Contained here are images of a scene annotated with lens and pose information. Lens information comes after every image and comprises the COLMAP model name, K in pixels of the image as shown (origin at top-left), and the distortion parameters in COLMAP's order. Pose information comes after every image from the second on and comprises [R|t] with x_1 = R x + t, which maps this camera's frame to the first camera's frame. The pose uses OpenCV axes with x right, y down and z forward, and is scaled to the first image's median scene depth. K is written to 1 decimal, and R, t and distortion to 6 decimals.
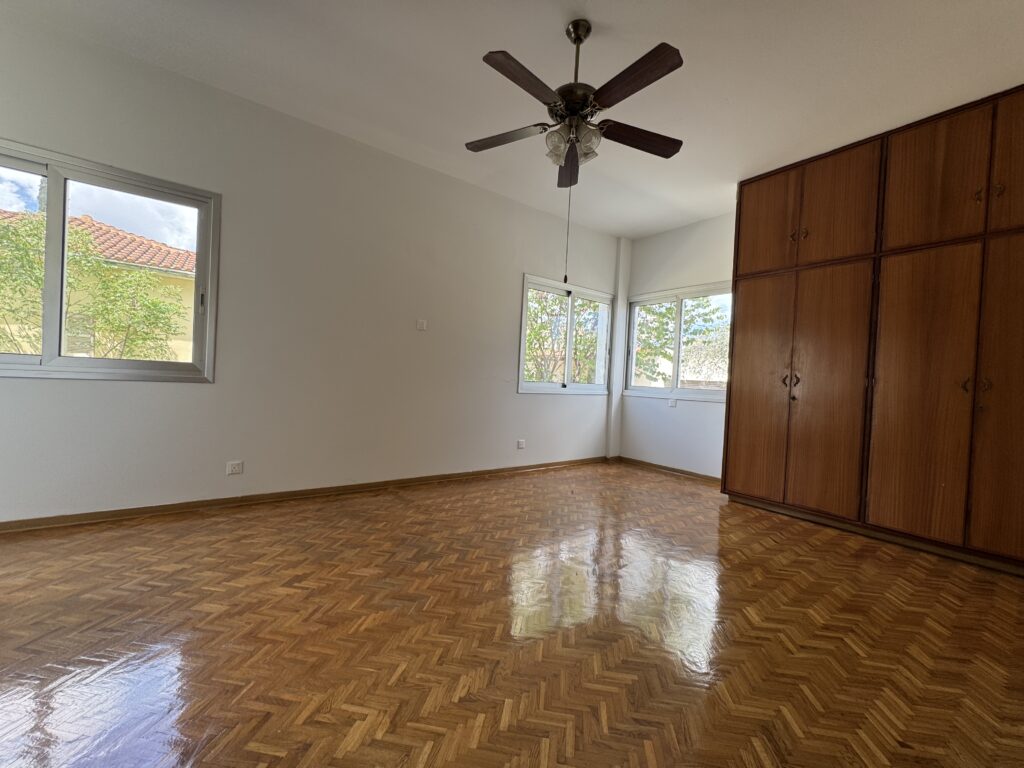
lens RADIAL K [[408.1, 0, 513.1], [0, 408.1, 383.3], [0, 0, 1]] dist [-0.002314, -0.000038]
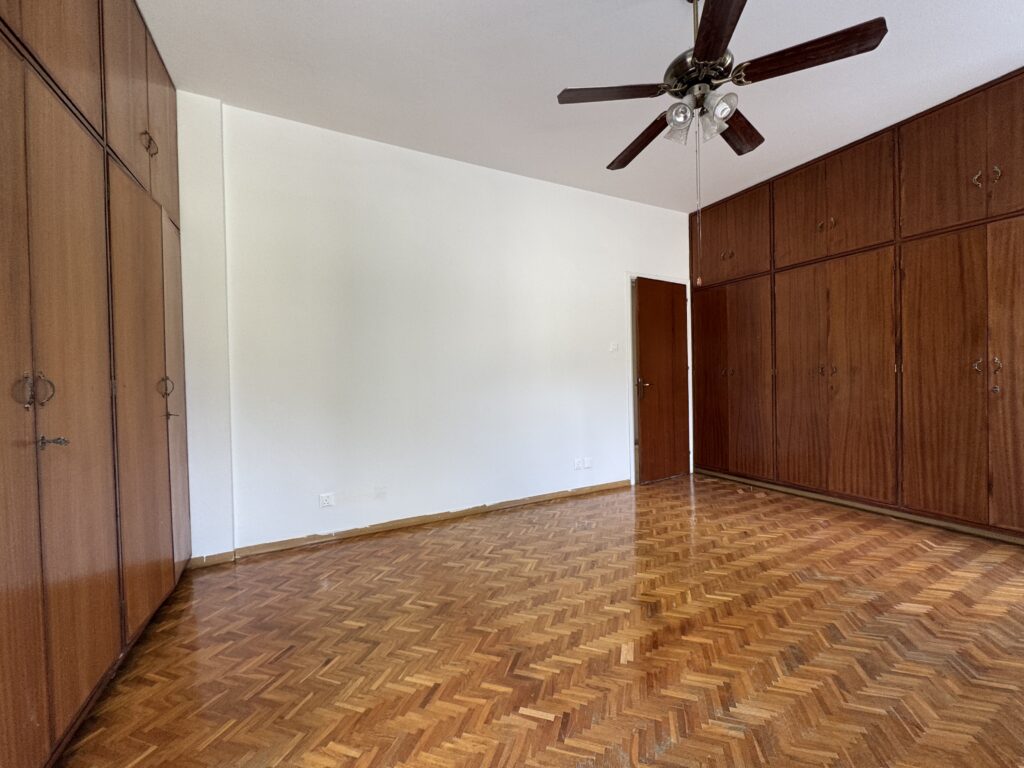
lens RADIAL K [[408.1, 0, 516.0], [0, 408.1, 382.8], [0, 0, 1]] dist [-0.002314, -0.000038]
pose [[-0.987357, -0.027932, 0.156033, 0.322961], [-0.024910, 0.999463, 0.021294, -0.036133], [-0.156544, 0.017138, -0.987522, 1.673168]]
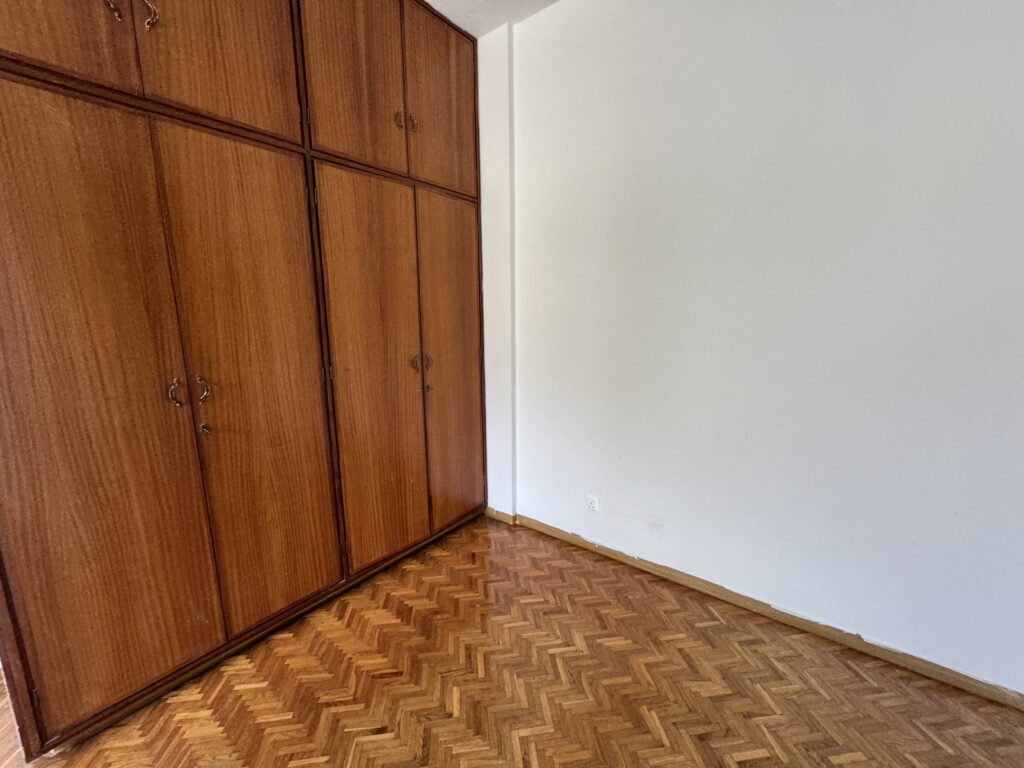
lens RADIAL K [[408.1, 0, 512.9], [0, 408.1, 384.9], [0, 0, 1]] dist [-0.002314, -0.000038]
pose [[-0.270123, -0.212870, 0.939000, 0.246514], [0.002771, 0.975078, 0.221846, -0.142125], [-0.962822, 0.062528, -0.262801, 1.037550]]
